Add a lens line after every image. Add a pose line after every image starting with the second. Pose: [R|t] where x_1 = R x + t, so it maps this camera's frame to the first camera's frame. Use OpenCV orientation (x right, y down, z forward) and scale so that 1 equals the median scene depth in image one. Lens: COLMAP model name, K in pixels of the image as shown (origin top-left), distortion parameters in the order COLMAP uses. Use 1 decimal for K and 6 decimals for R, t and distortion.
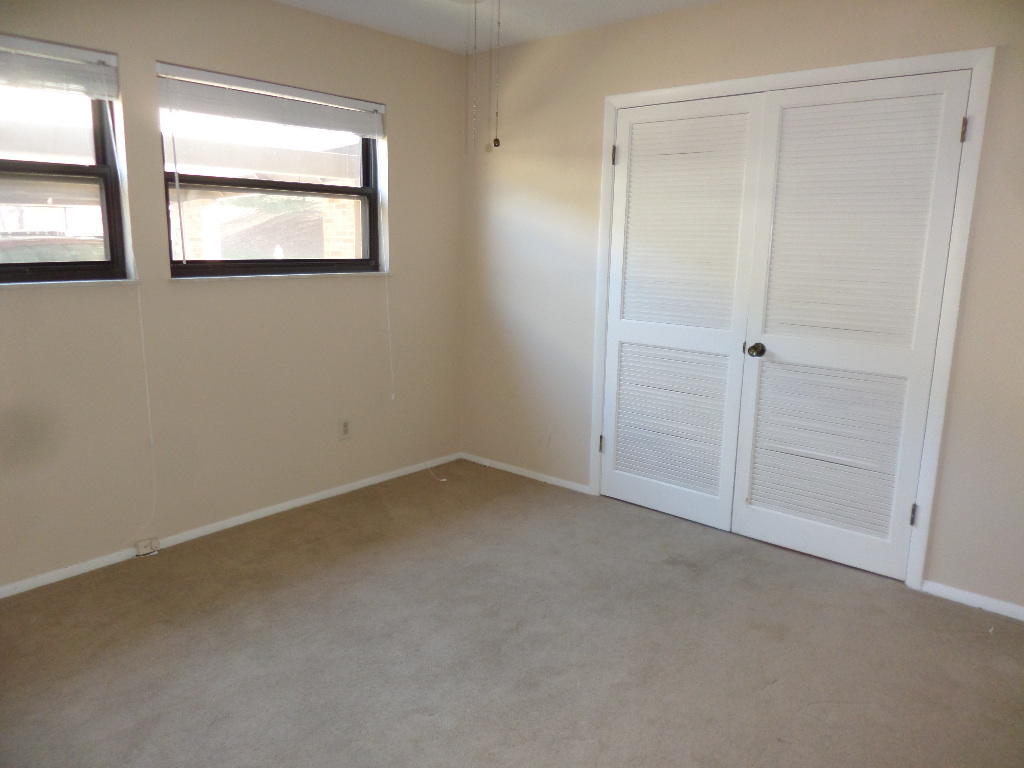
lens RADIAL K [[740.2, 0, 507.8], [0, 740.2, 380.0], [0, 0, 1]] dist [0.006826, 0.001630]
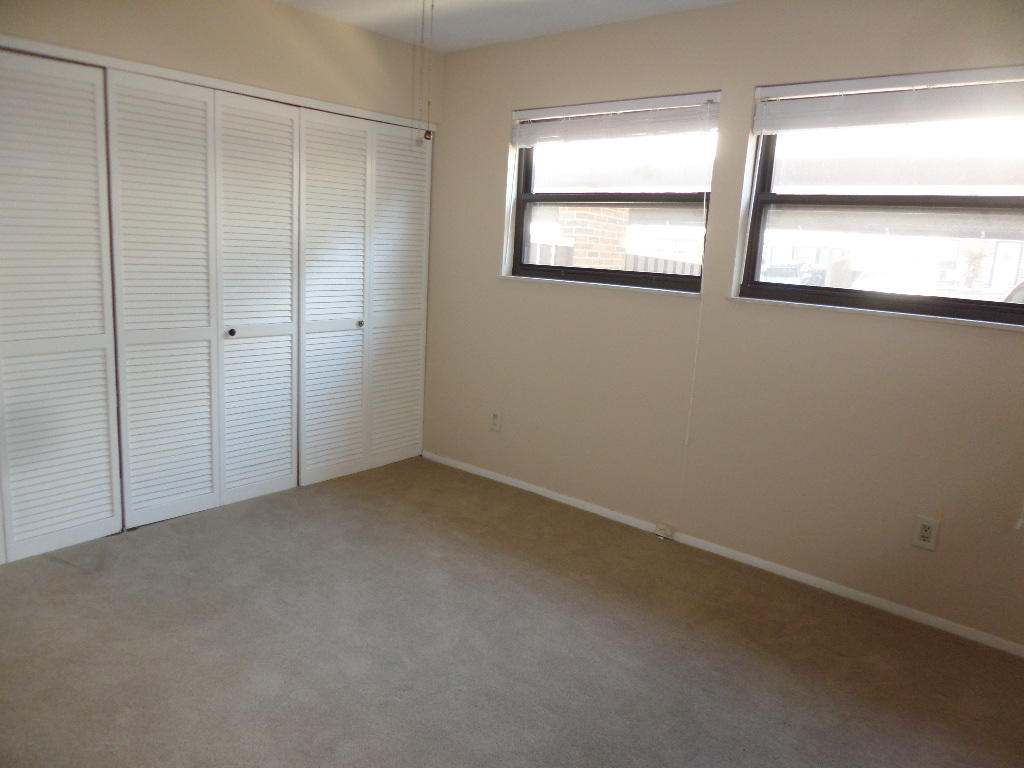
lens RADIAL K [[740.2, 0, 507.8], [0, 740.2, 380.0], [0, 0, 1]] dist [0.006826, 0.001630]
pose [[0.005229, 0.176956, -0.984205, 0.590797], [-0.245286, 0.954377, 0.170289, -0.128214], [0.969437, 0.240521, 0.048395, 0.692874]]
